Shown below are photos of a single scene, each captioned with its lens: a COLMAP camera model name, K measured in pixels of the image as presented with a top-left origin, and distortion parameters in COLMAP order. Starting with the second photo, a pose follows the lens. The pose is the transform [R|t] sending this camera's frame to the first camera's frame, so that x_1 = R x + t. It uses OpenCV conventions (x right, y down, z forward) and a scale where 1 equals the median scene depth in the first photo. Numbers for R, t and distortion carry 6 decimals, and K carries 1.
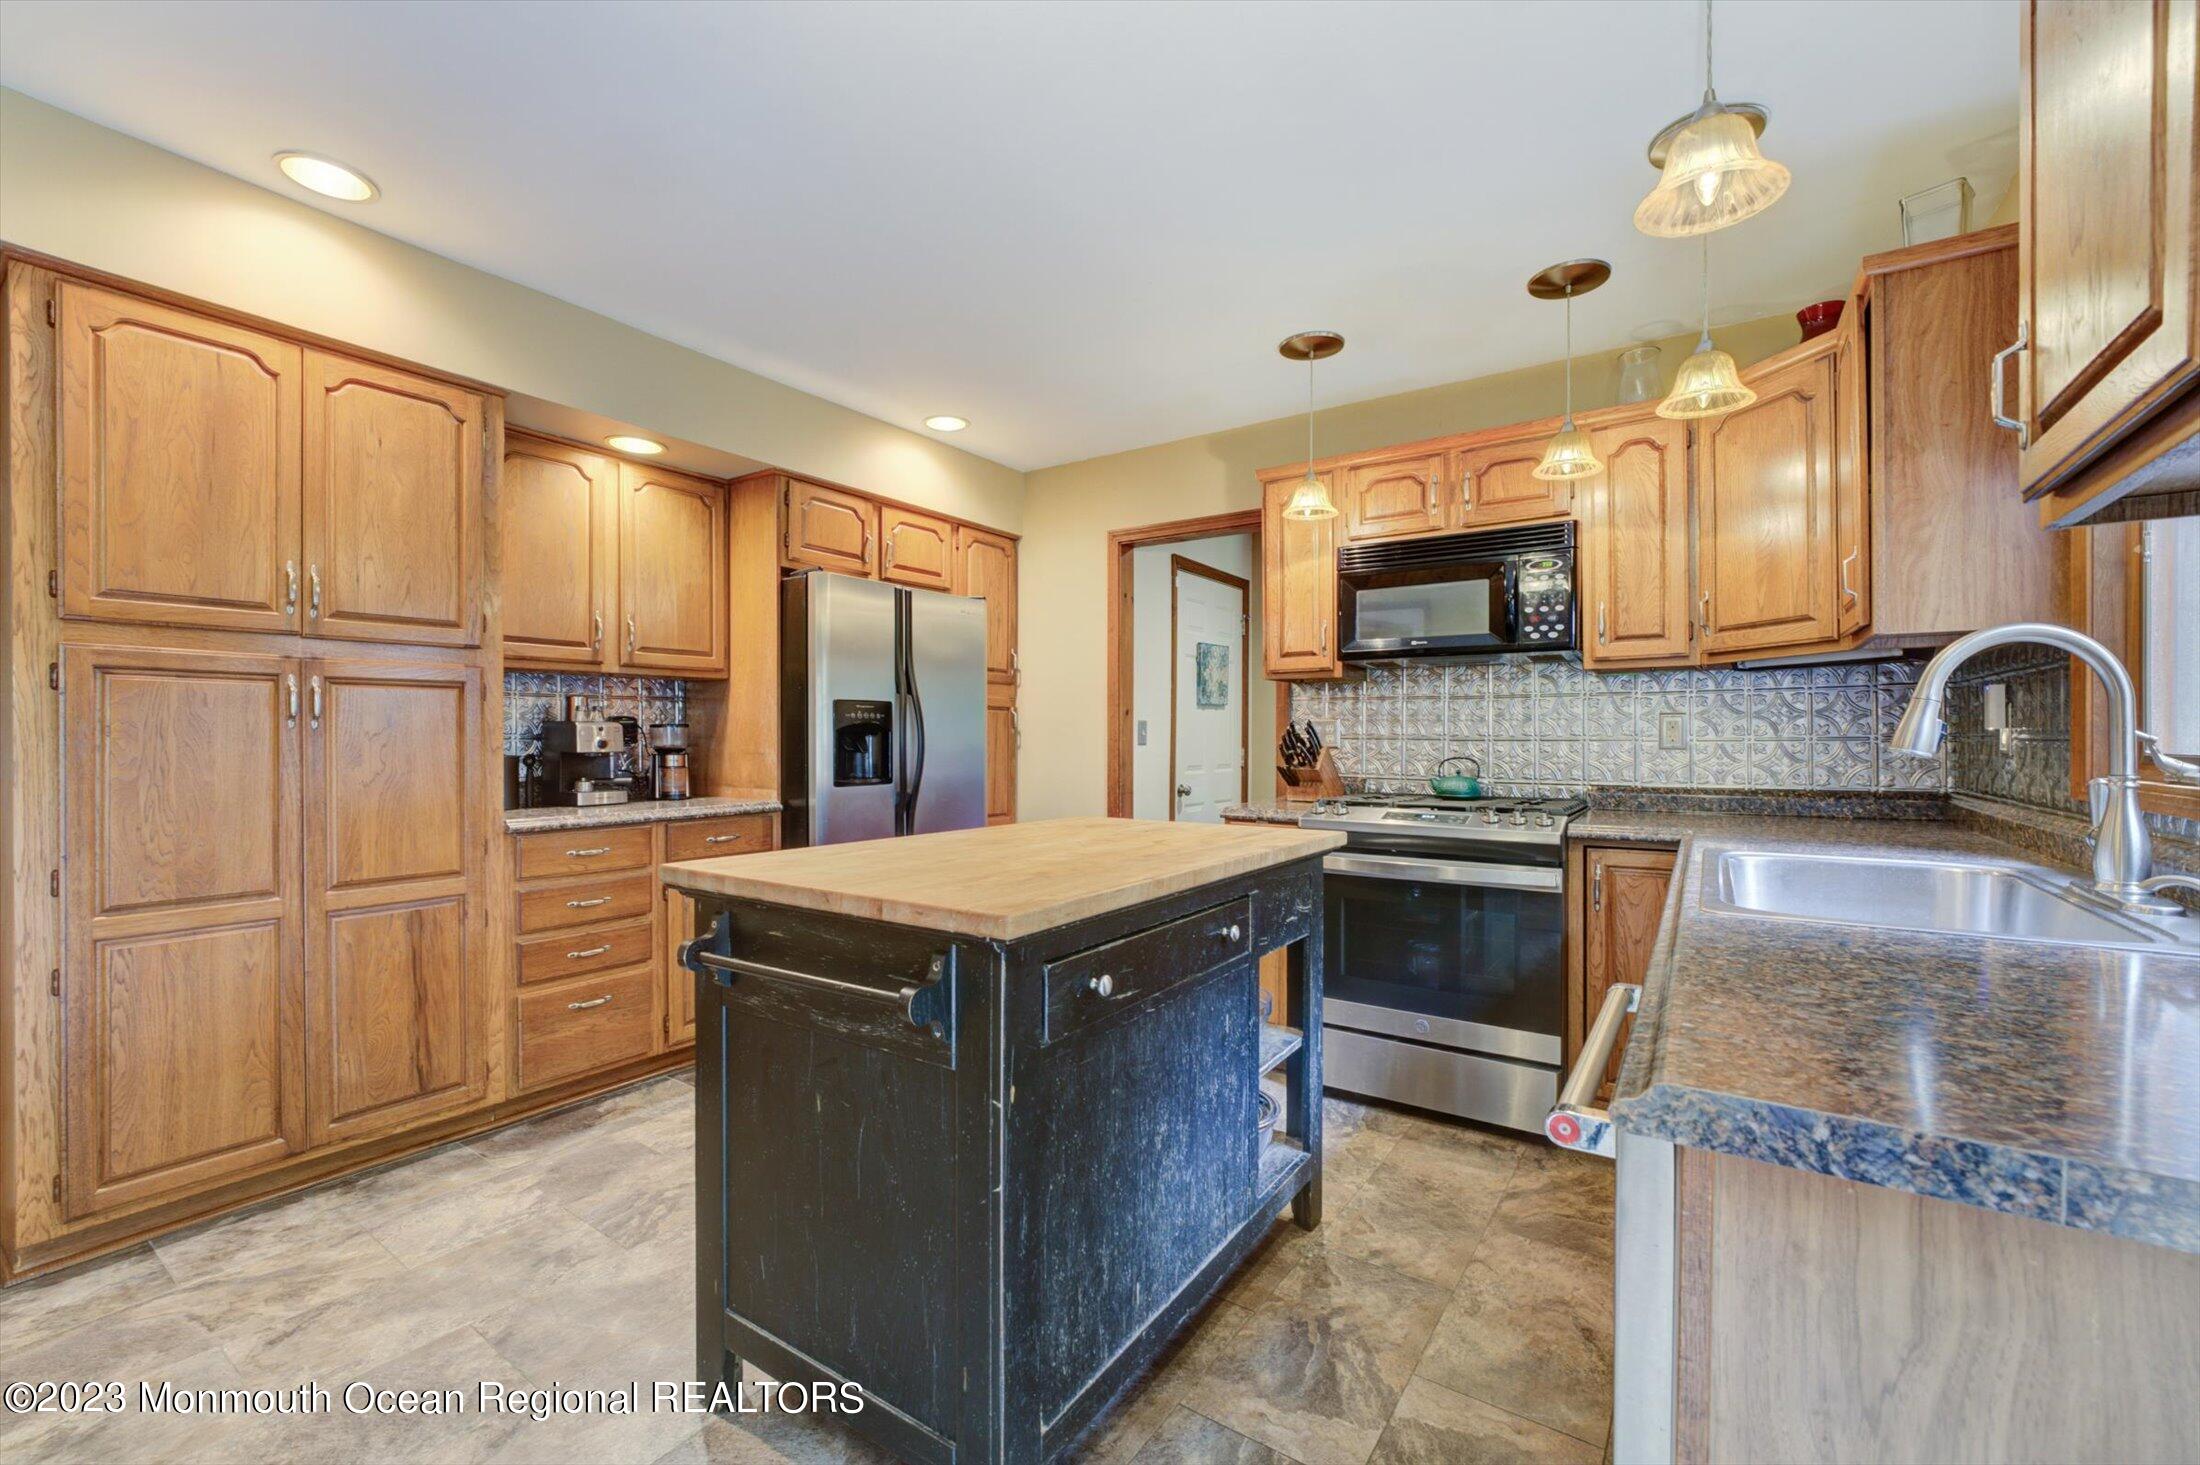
lens RADIAL K [[892.3, 0, 1093.3], [0, 892.3, 744.4], [0, 0, 1]] dist [-0.011022, -0.000069]
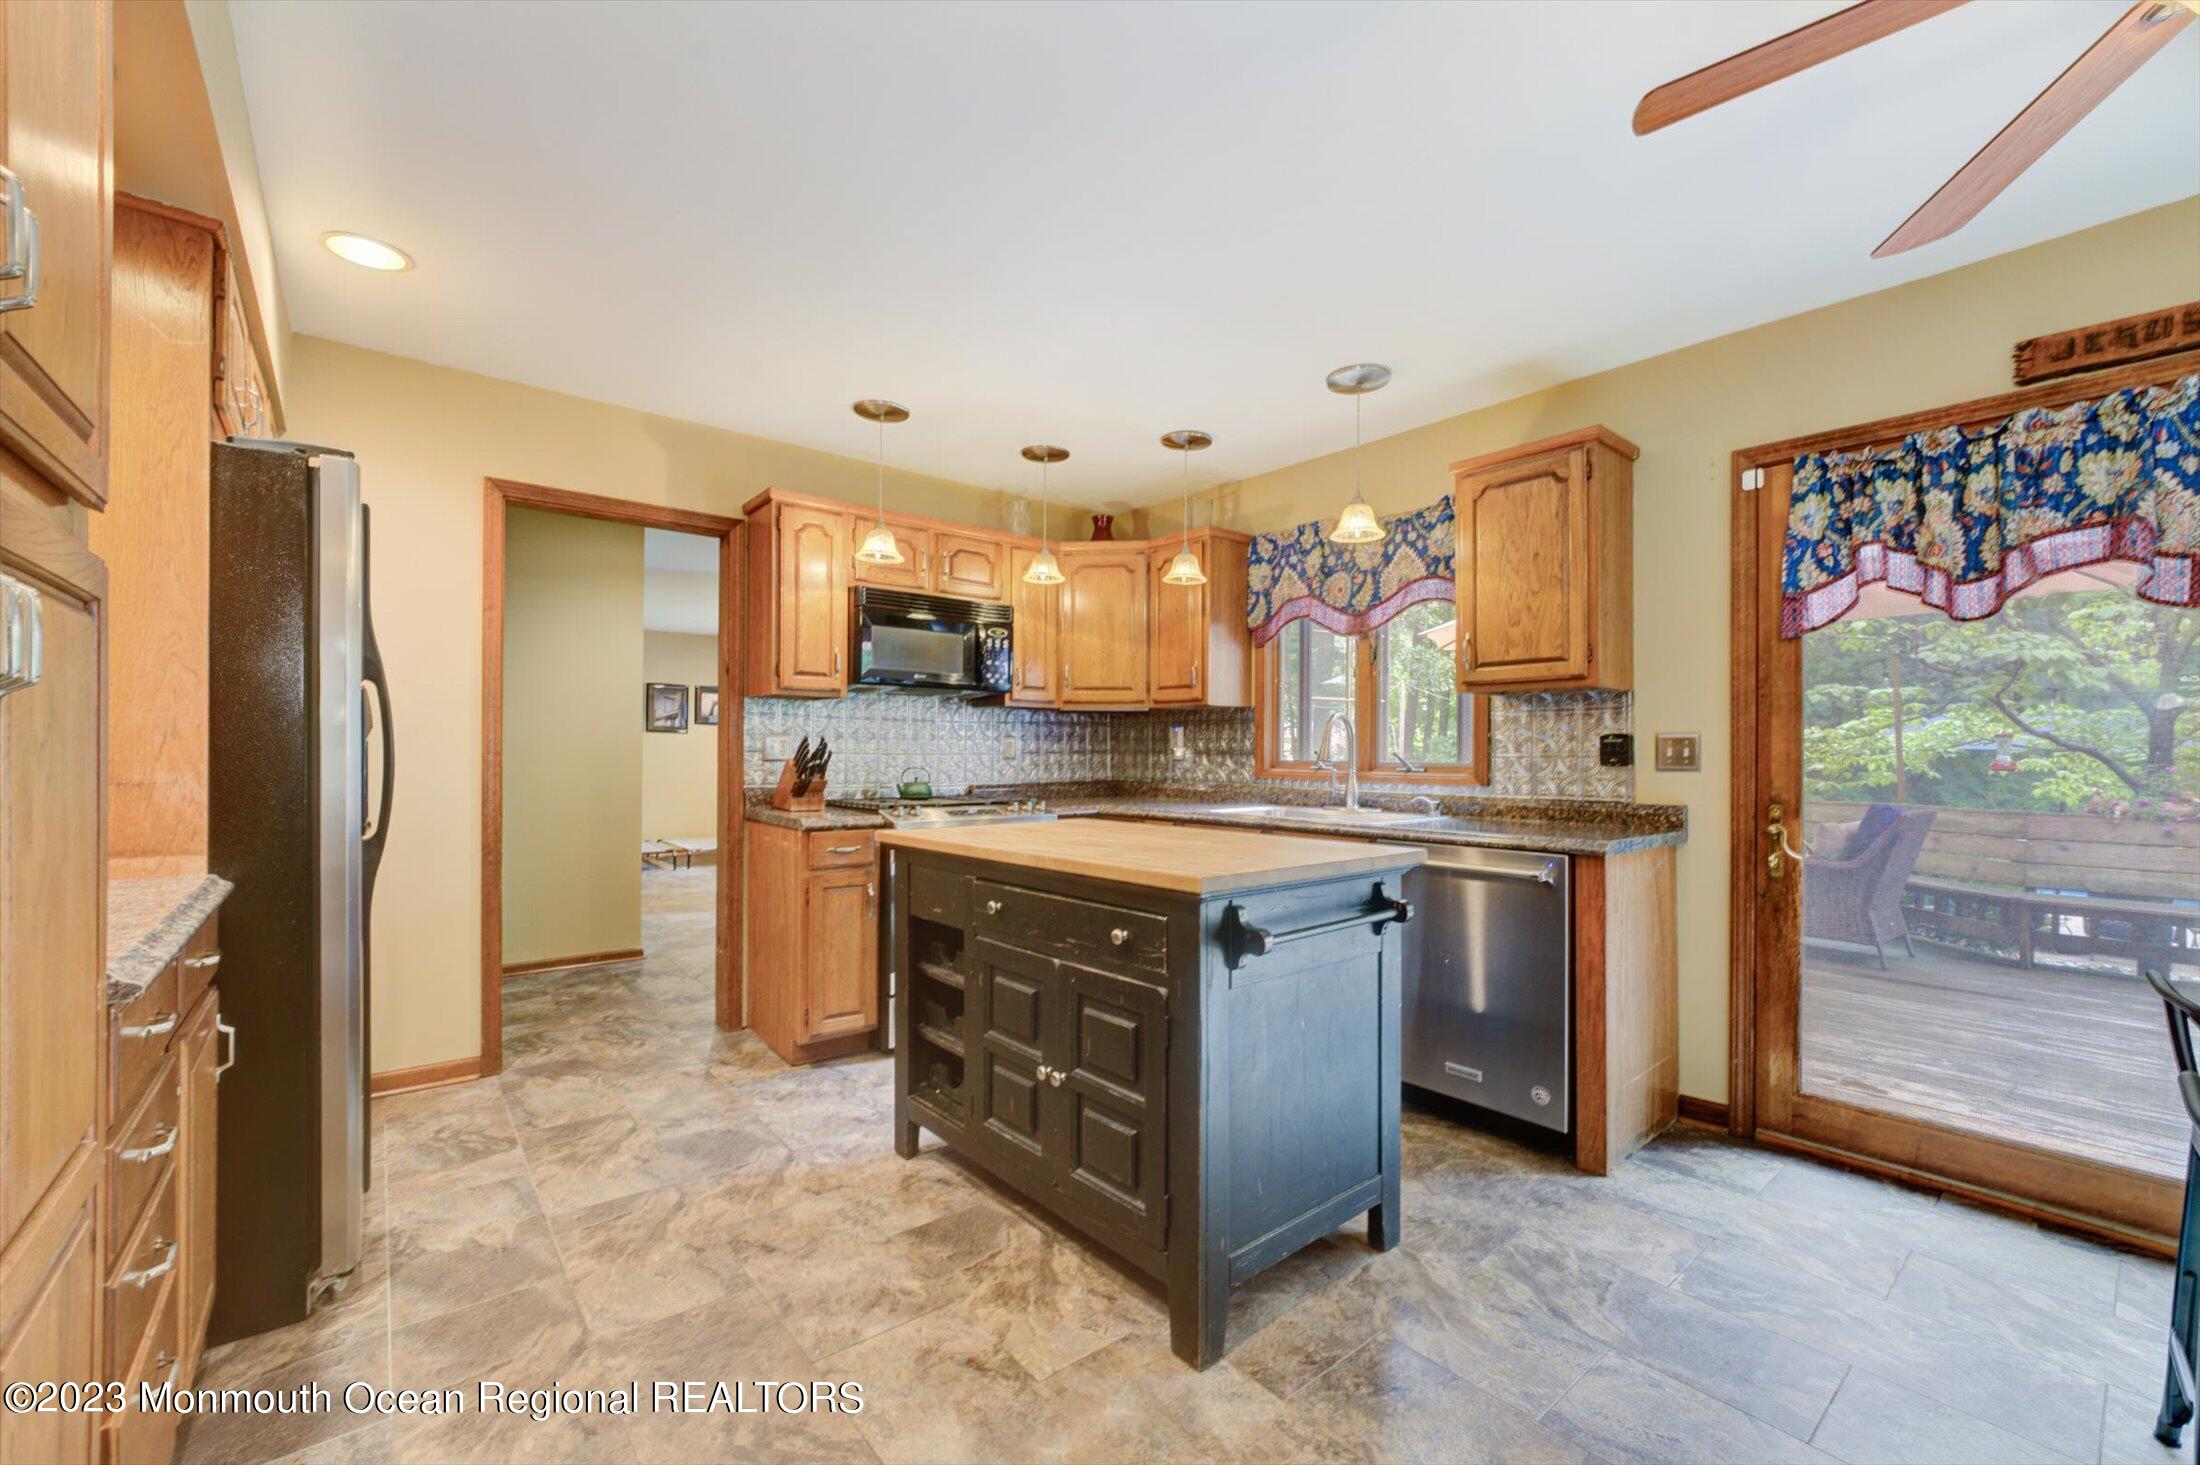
lens RADIAL K [[892.3, 0, 1086.2], [0, 892.3, 757.9], [0, 0, 1]] dist [-0.011022, -0.000069]
pose [[0.273200, -0.005800, 0.961940, -0.924448], [0.008049, 0.999961, 0.003743, -0.002156], [-0.961924, 0.006720, 0.273235, 0.508259]]
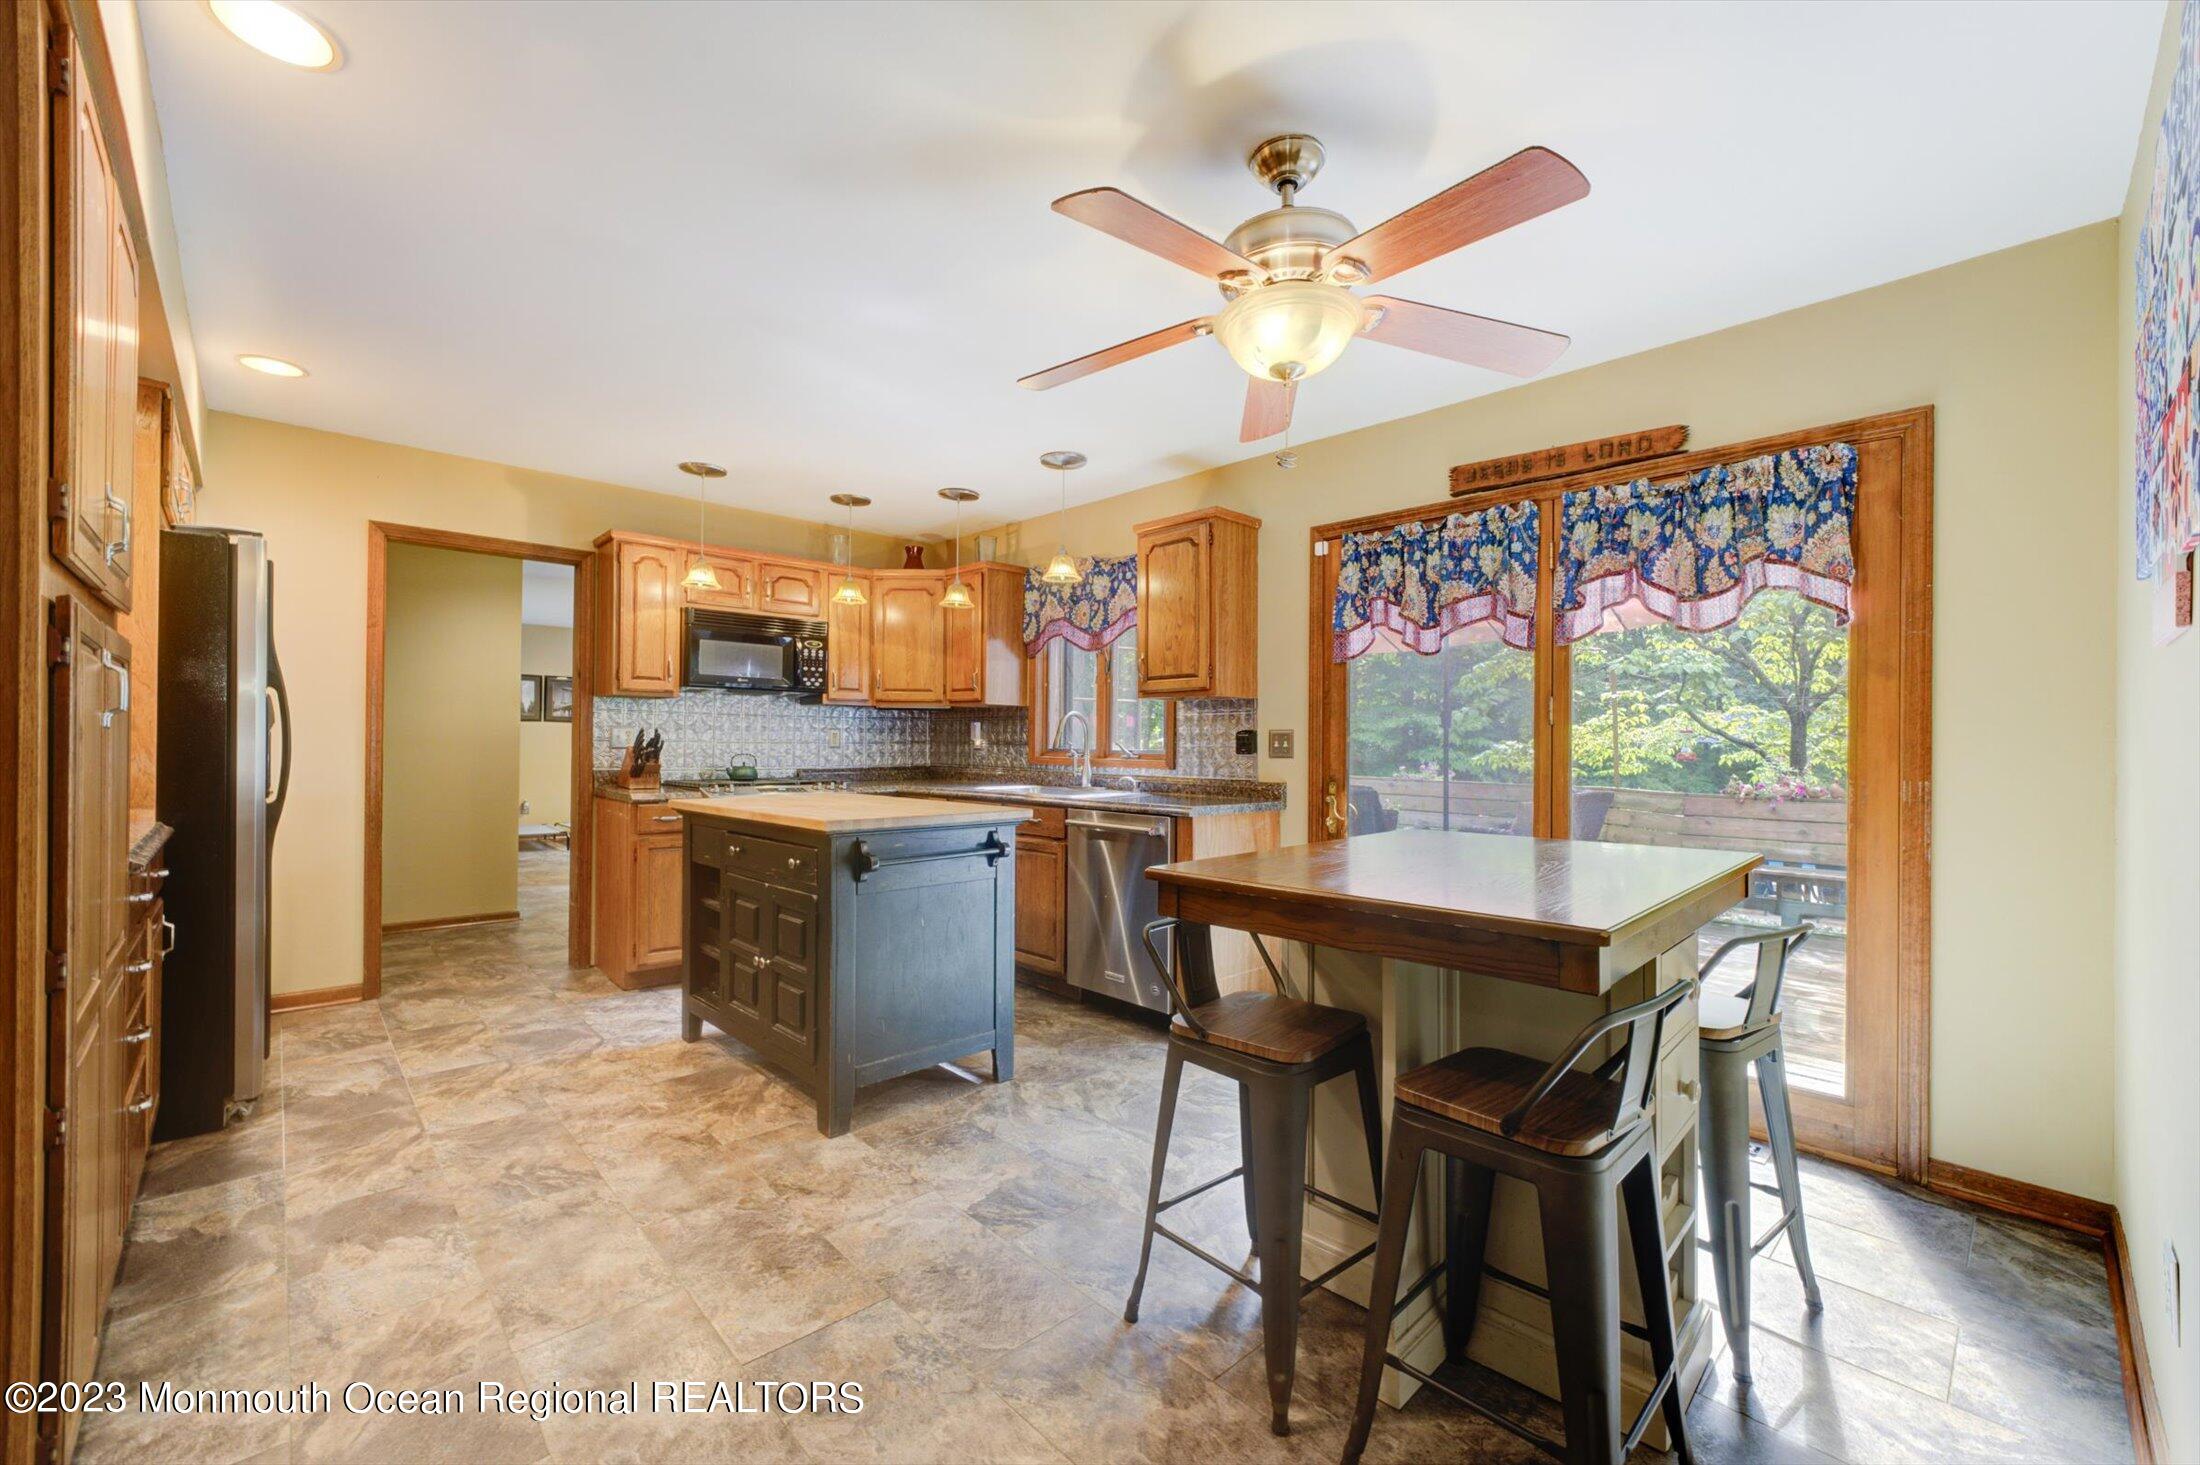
lens RADIAL K [[892.3, 0, 1093.7], [0, 892.3, 745.9], [0, 0, 1]] dist [-0.011022, -0.000069]
pose [[0.203158, -0.001856, 0.979144, -1.217478], [0.003739, 0.999992, 0.001120, 0.000942], [-0.979139, 0.003434, 0.203164, 0.100837]]
